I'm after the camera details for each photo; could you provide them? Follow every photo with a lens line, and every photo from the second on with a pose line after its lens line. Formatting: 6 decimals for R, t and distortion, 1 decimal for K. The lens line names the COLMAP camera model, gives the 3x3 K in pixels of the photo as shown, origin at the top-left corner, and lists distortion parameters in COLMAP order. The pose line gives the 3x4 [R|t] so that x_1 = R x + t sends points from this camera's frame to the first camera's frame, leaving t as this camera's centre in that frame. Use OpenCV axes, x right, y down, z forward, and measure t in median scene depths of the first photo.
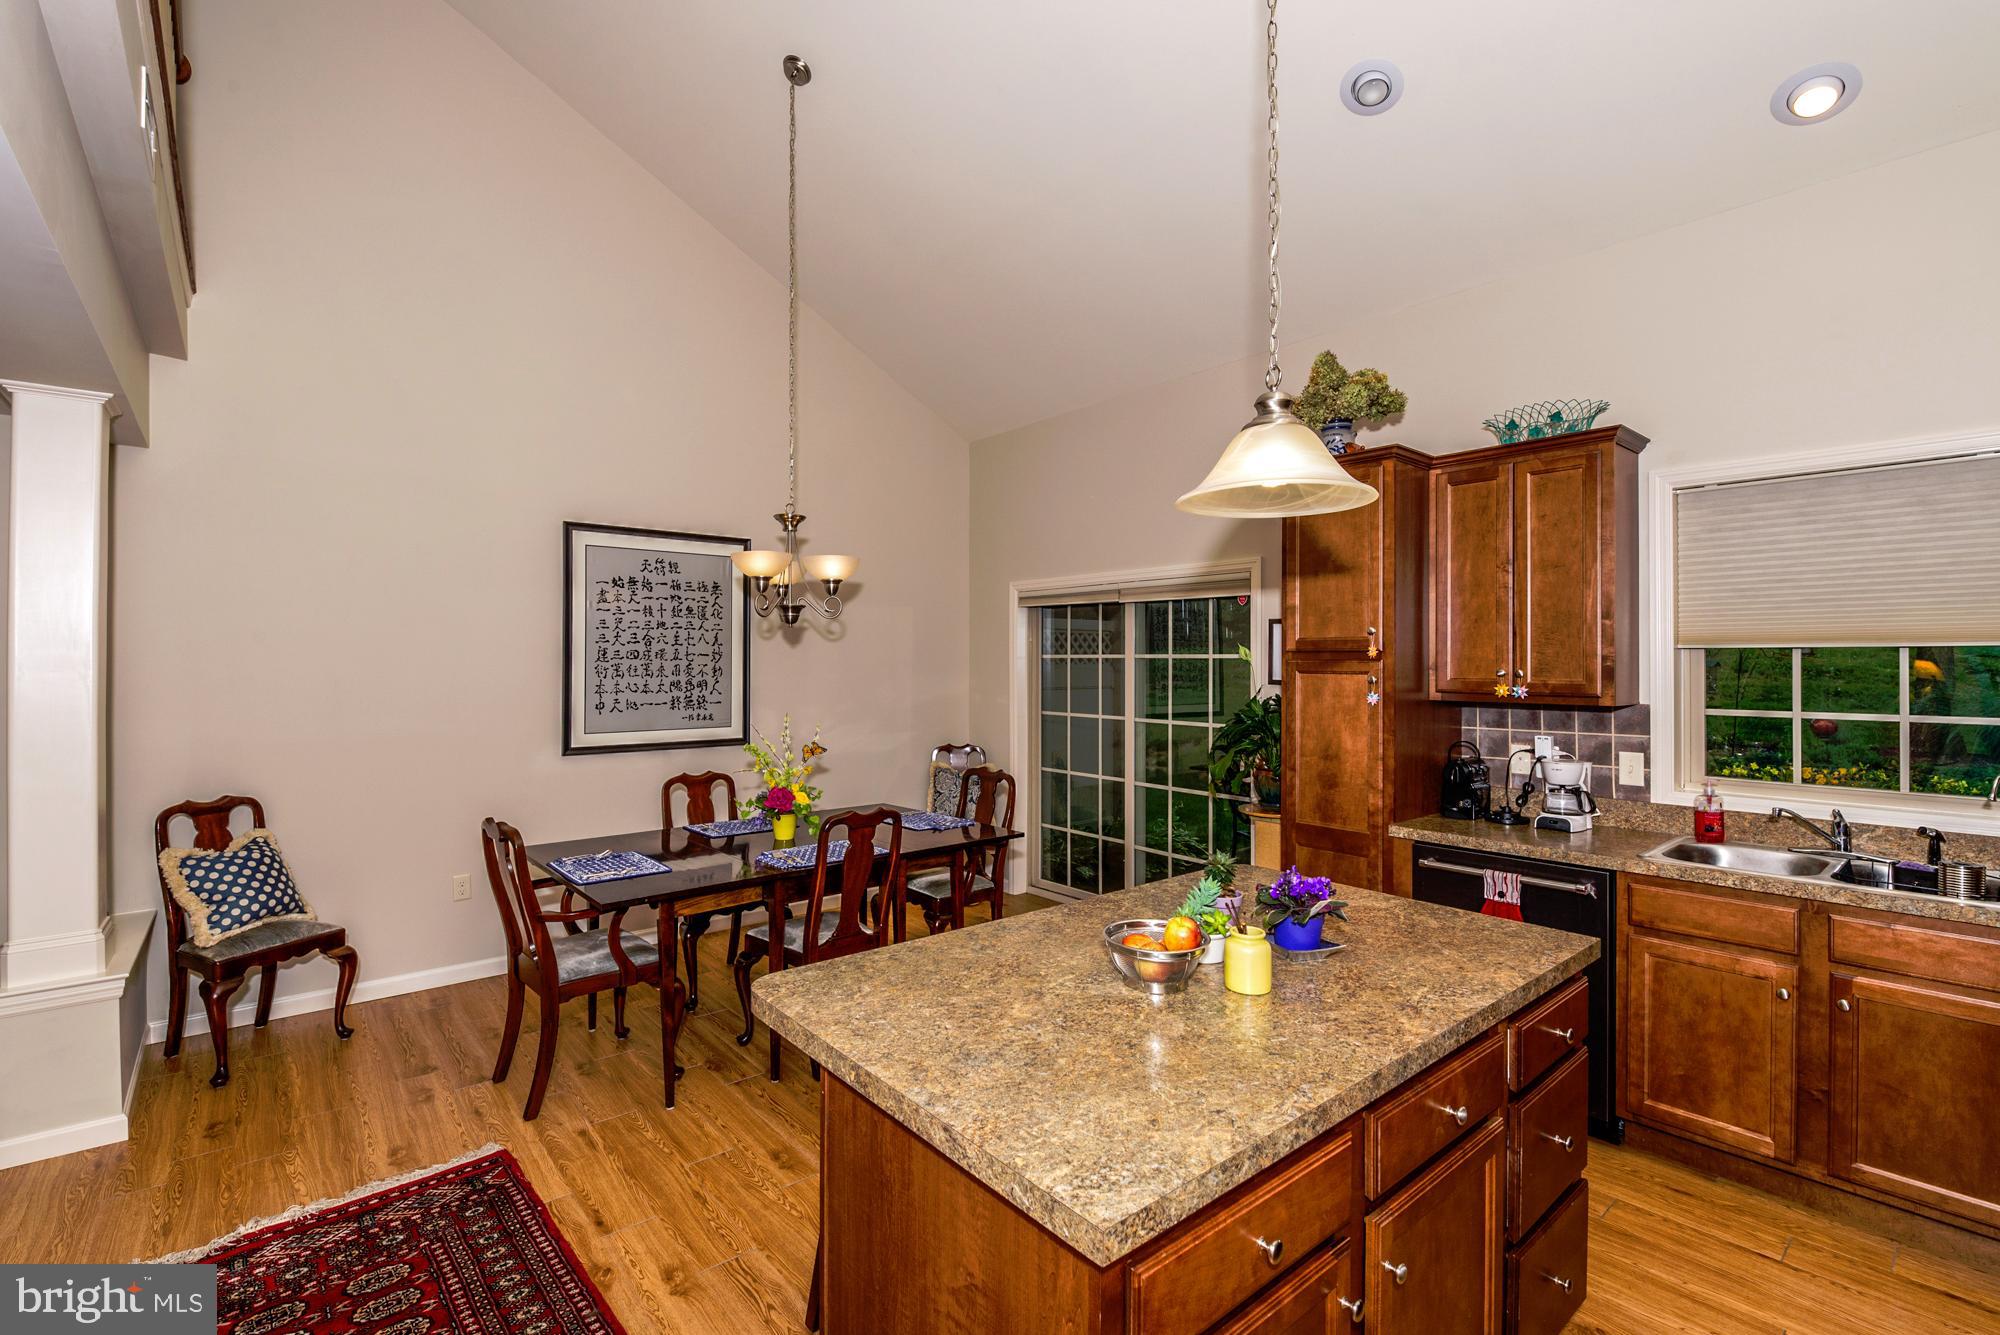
lens RADIAL K [[883.0, 0, 940.2], [0, 883.0, 657.9], [0, 0, 1]] dist [0.003070, -0.000196]
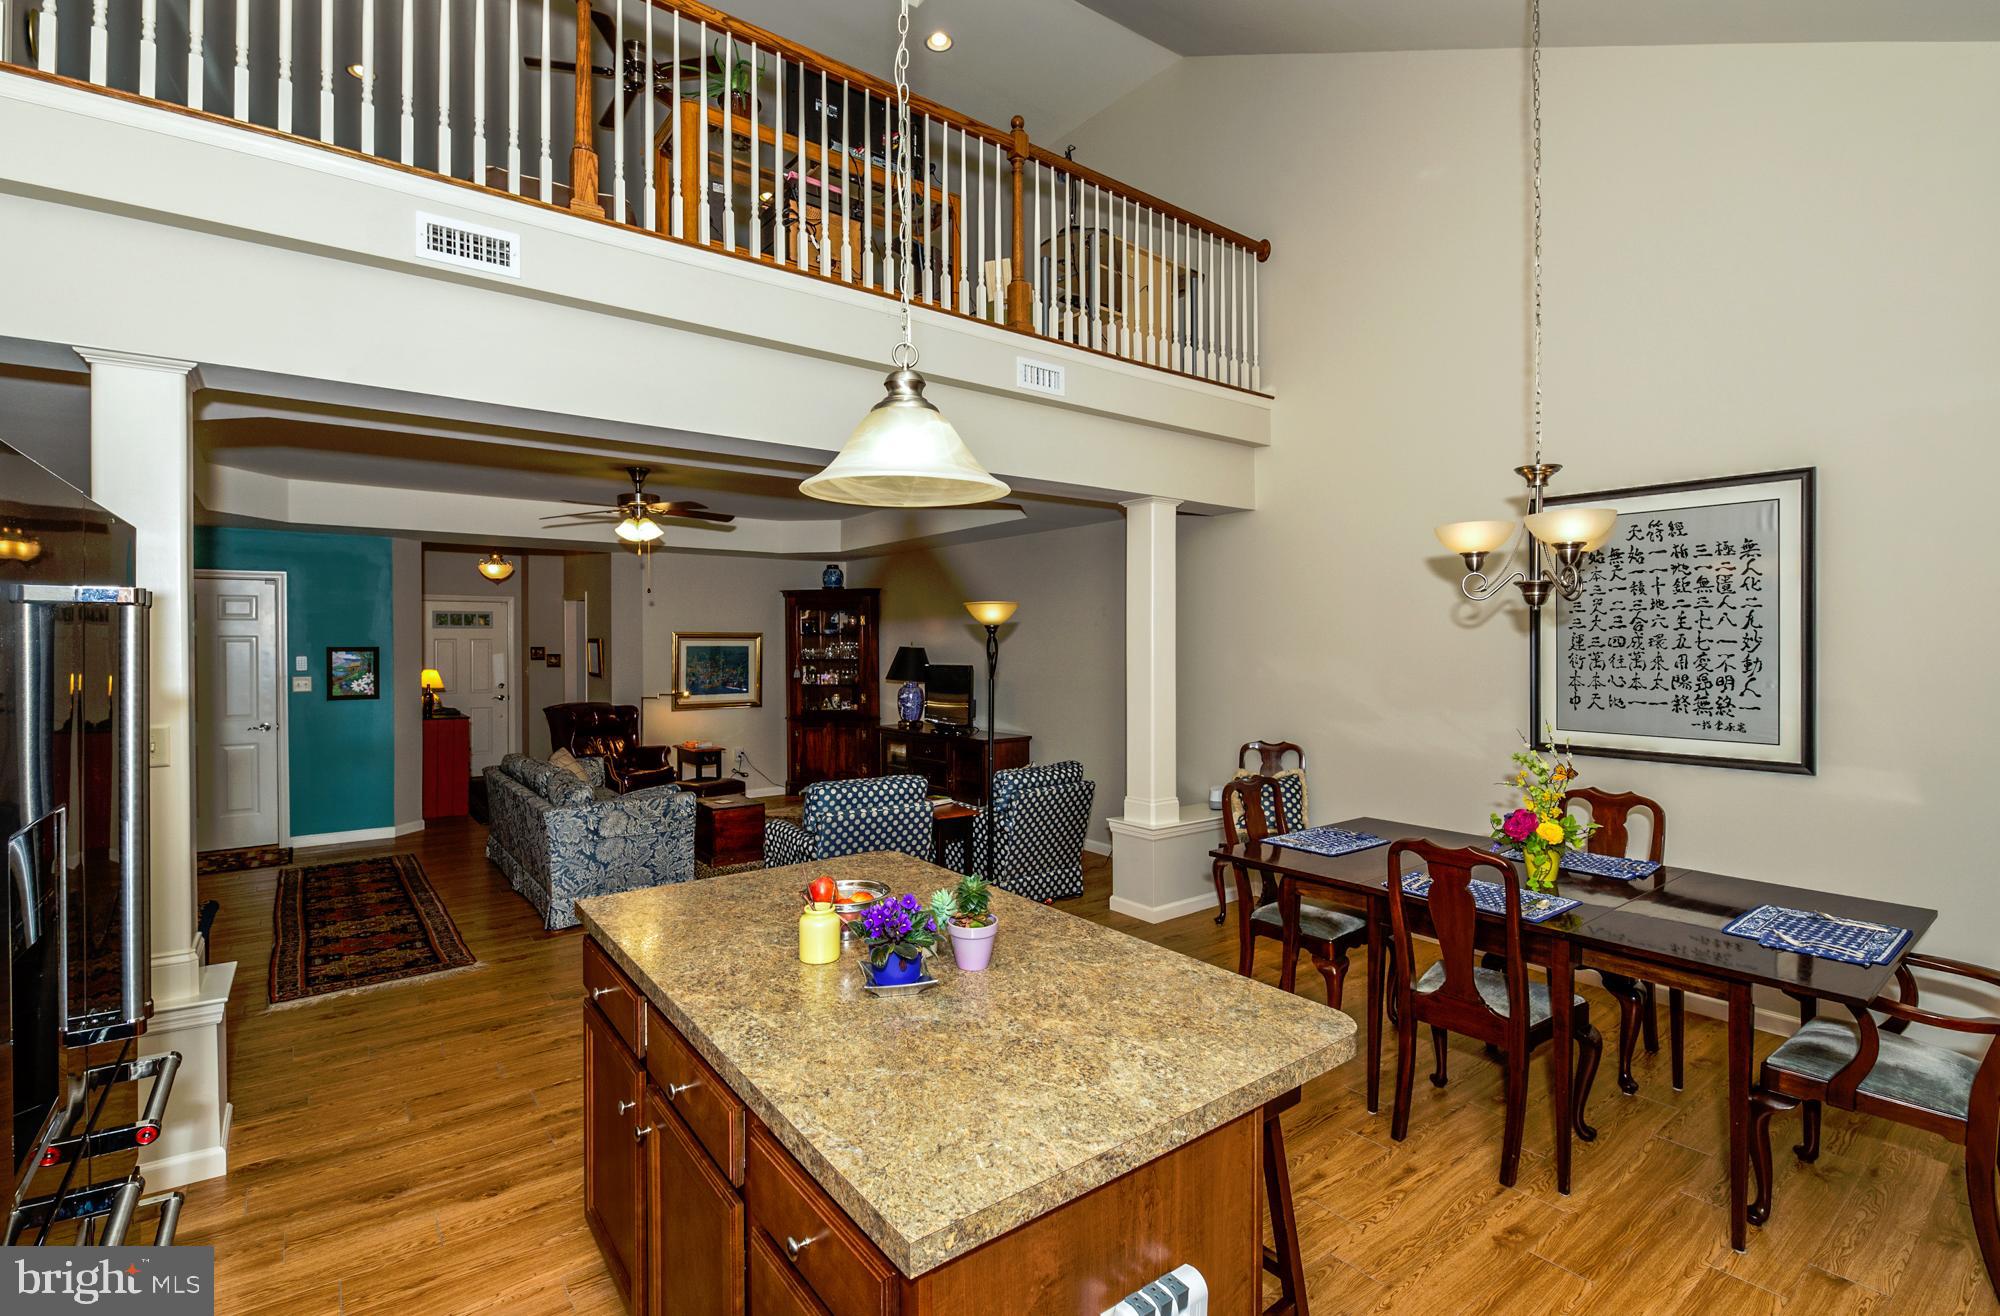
lens RADIAL K [[883.0, 0, 993.4], [0, 883.0, 644.7], [0, 0, 1]] dist [0.003070, -0.000196]
pose [[-0.017844, 0.002769, -0.999837, 0.545020], [0.008201, 0.999963, 0.002623, -0.008764], [0.999807, -0.008153, -0.017866, 0.464906]]
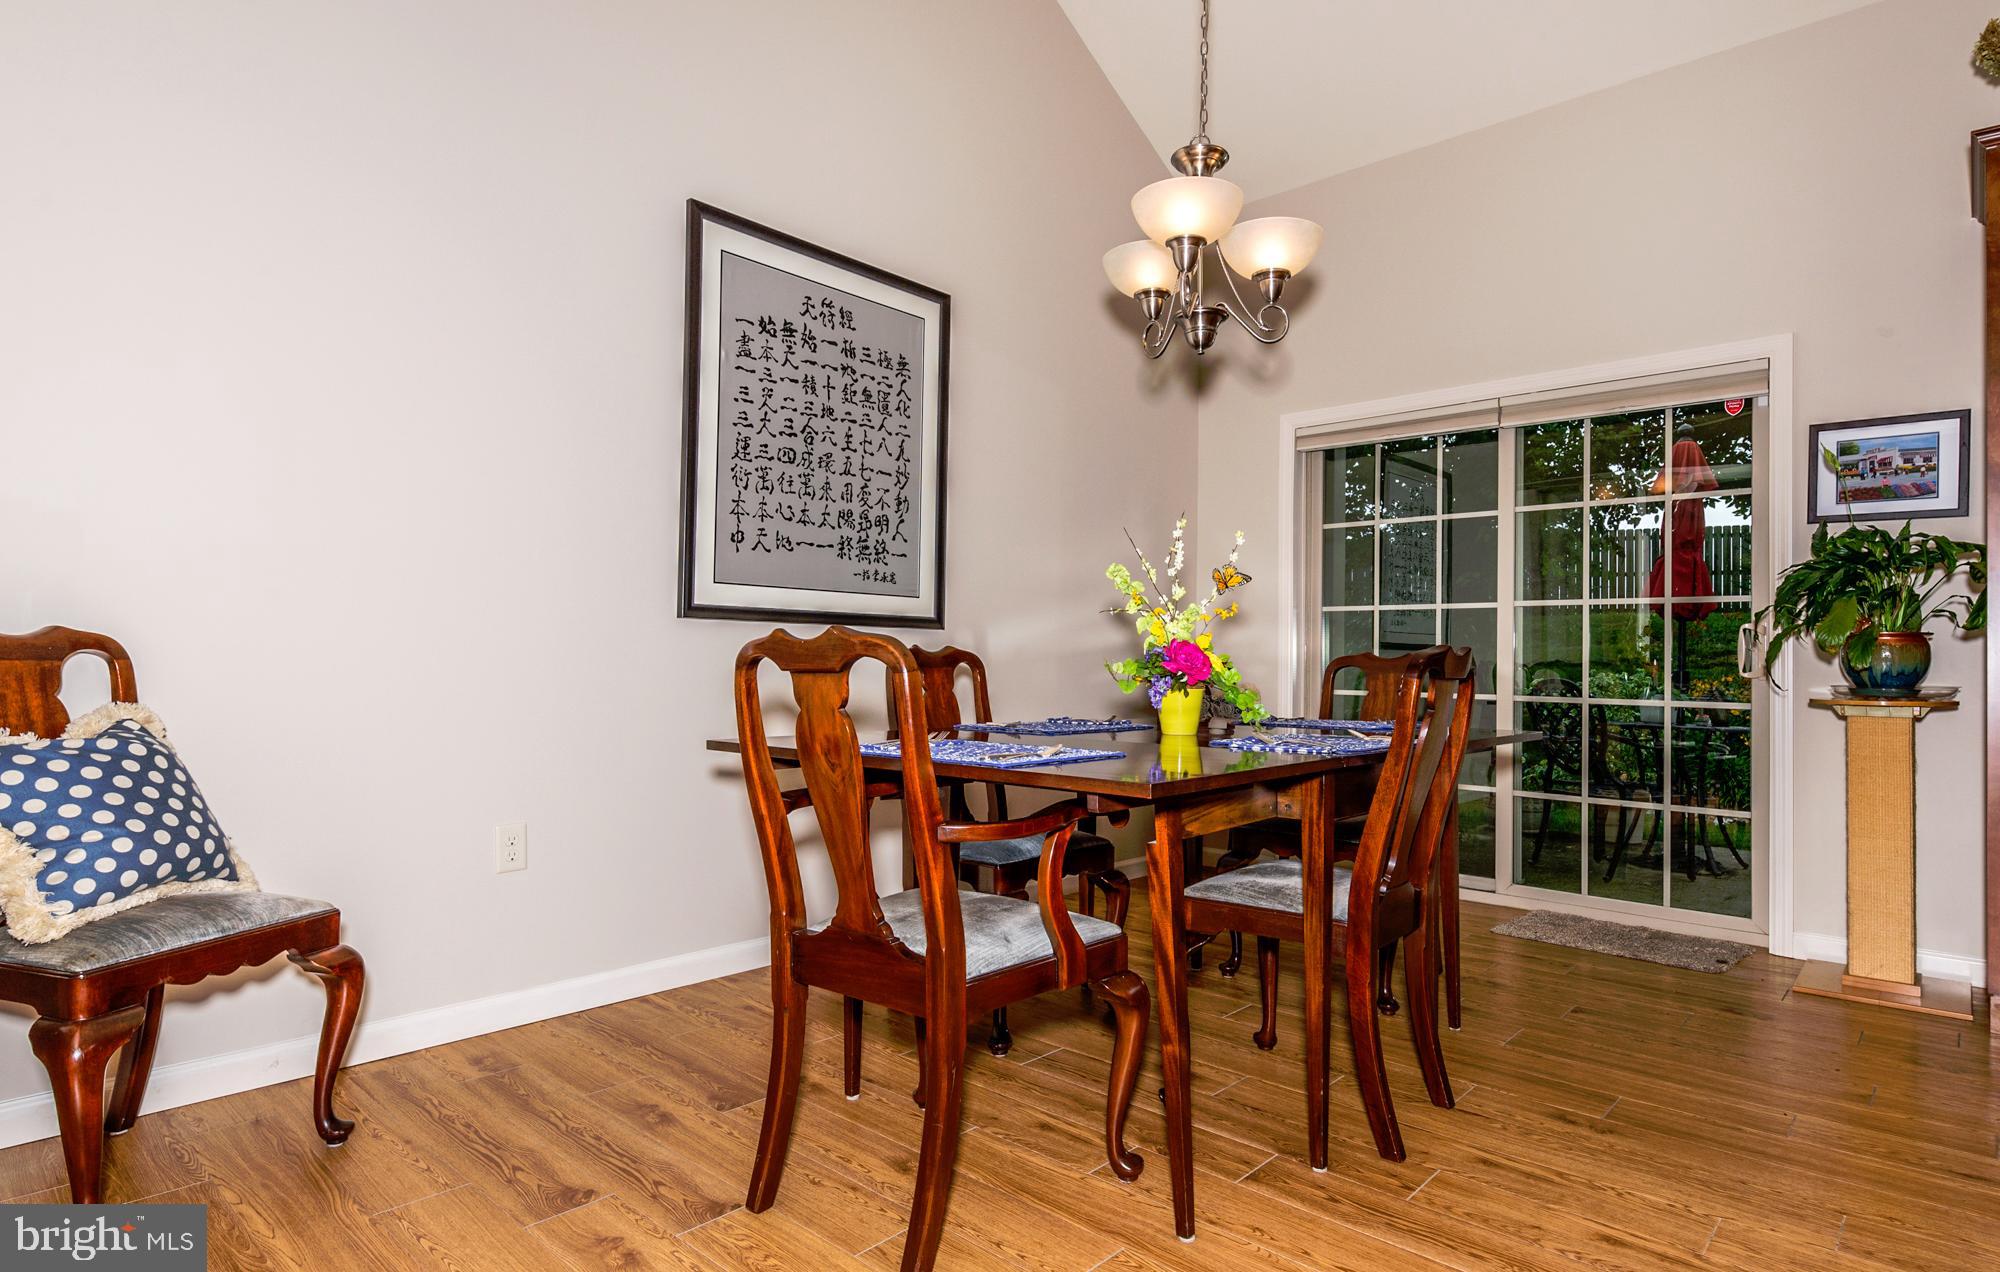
lens RADIAL K [[1056.9, 0, 1000.8], [0, 1056.9, 648.5], [0, 0, 1]] dist [0.001977, 0.000670]
pose [[0.985401, 0.016652, 0.169435, -0.355273], [-0.014532, 0.999800, -0.013743, 0.142631], [-0.169630, 0.011080, 0.985445, 0.321291]]
